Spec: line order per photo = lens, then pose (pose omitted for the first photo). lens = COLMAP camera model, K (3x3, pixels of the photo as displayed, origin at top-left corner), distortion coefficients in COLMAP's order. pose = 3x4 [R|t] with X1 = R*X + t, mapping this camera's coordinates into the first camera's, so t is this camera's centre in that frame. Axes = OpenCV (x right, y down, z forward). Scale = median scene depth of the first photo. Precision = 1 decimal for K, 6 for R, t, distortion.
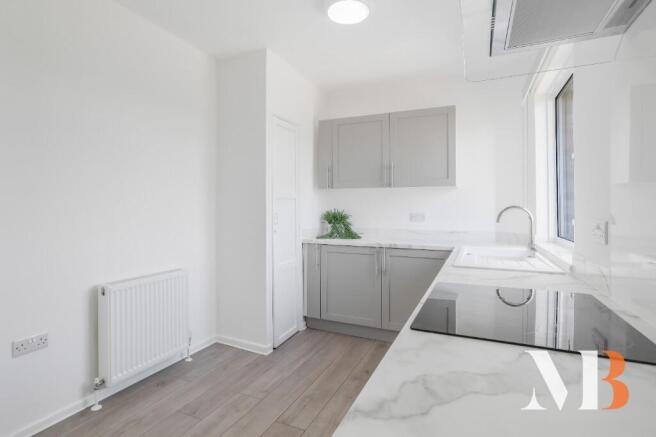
lens RADIAL K [[333.9, 0, 336.7], [0, 333.9, 216.8], [0, 0, 1]] dist [-0.001730, 0.000514]
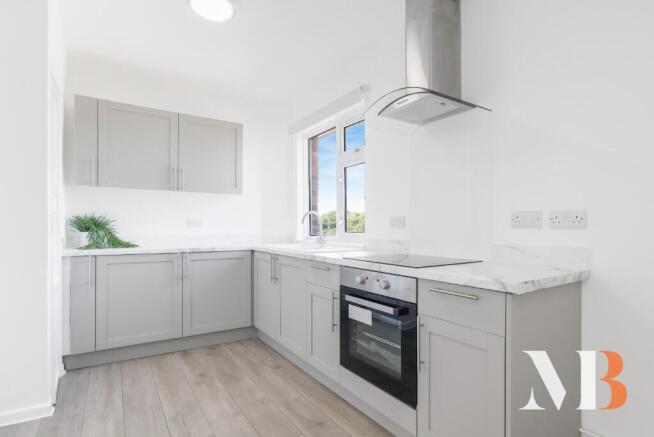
lens RADIAL K [[332.1, 0, 327.9], [0, 332.1, 237.2], [0, 0, 1]] dist [0.003903, 0.001548]
pose [[0.550089, -0.026710, 0.834679, -0.425871], [0.017852, 0.999636, 0.020224, 0.034776], [-0.834915, 0.003776, 0.550365, 0.120274]]
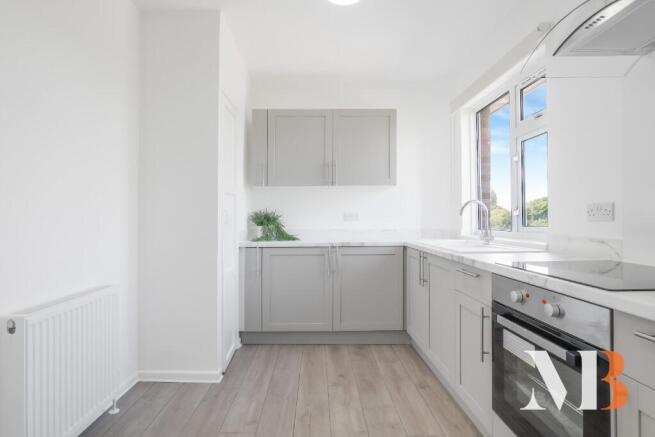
lens RADIAL K [[336.8, 0, 327.5], [0, 336.8, 223.7], [0, 0, 1]] dist [-0.000385, 0.001073]
pose [[0.906314, -0.015271, 0.422328, -0.285541], [0.019983, 0.999778, -0.006731, 0.031377], [-0.422131, 0.014540, 0.906418, 0.119472]]
